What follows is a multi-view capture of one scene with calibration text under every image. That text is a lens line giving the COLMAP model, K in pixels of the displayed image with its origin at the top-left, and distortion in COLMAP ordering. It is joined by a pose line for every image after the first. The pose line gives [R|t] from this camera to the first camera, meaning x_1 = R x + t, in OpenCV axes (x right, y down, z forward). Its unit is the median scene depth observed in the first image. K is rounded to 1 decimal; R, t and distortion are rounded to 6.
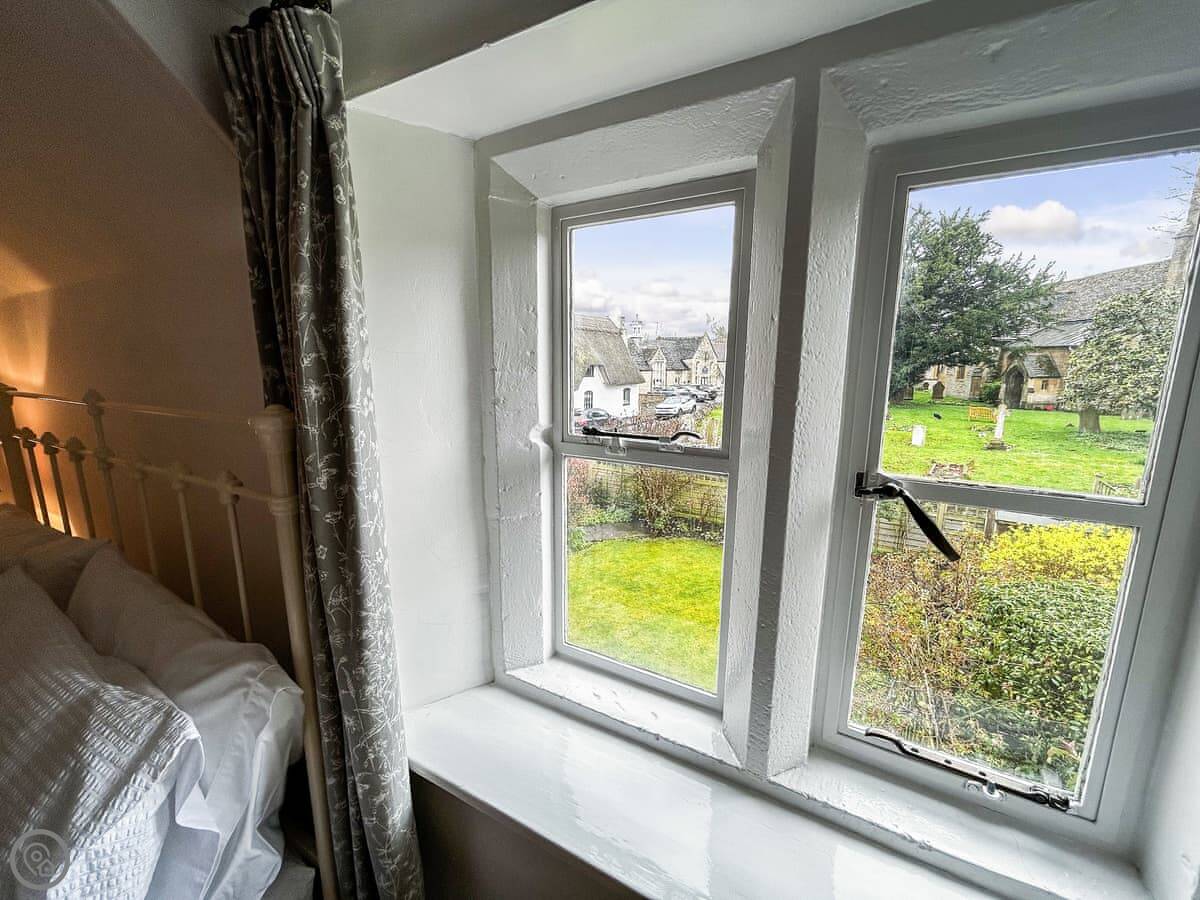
lens RADIAL K [[484.1, 0, 600.1], [0, 484.1, 450.0], [0, 0, 1]] dist [-0.007719, 0.001028]
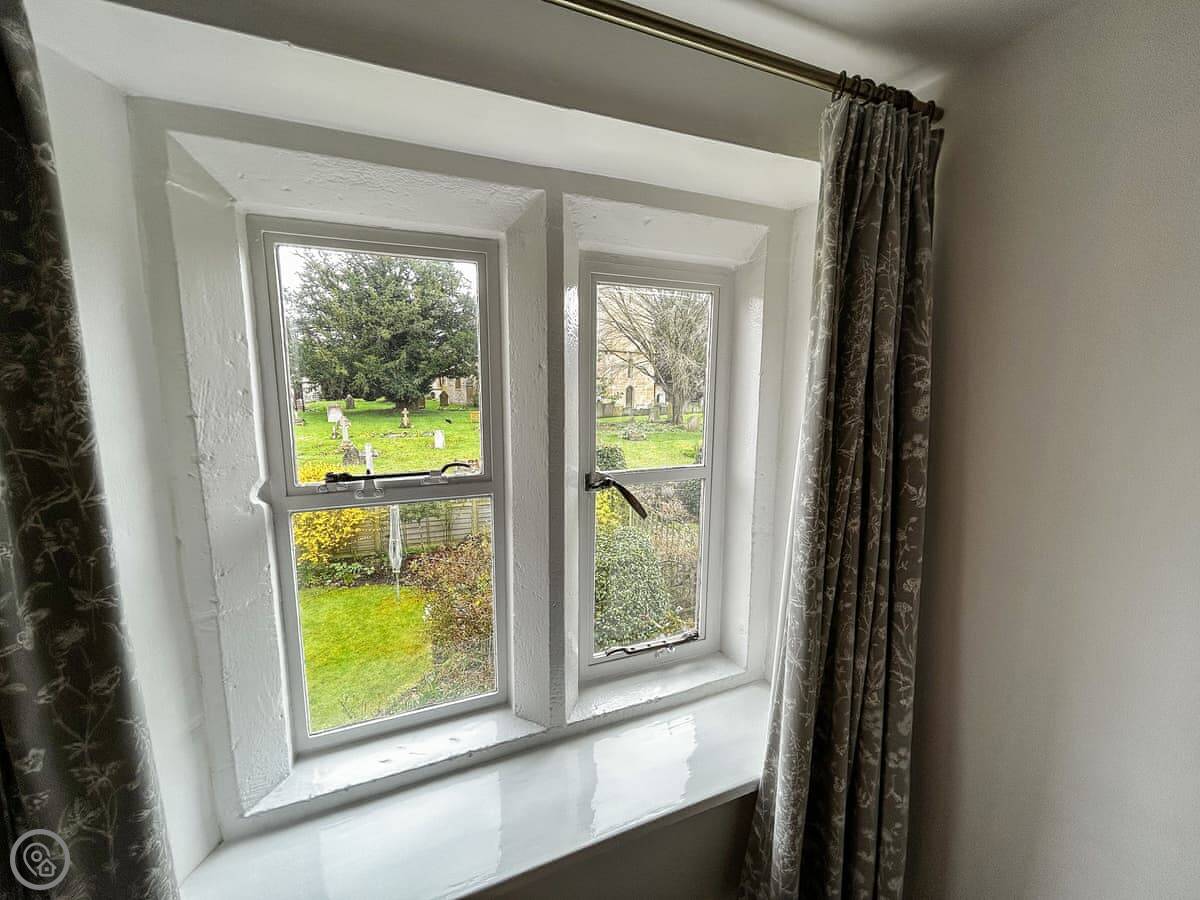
lens RADIAL K [[484.1, 0, 599.6], [0, 484.1, 449.8], [0, 0, 1]] dist [-0.007719, 0.001028]
pose [[0.606263, -0.119675, 0.786208, -0.437068], [0.139462, 0.989291, 0.043047, -0.063555], [-0.782941, 0.083548, 0.616461, 0.074005]]
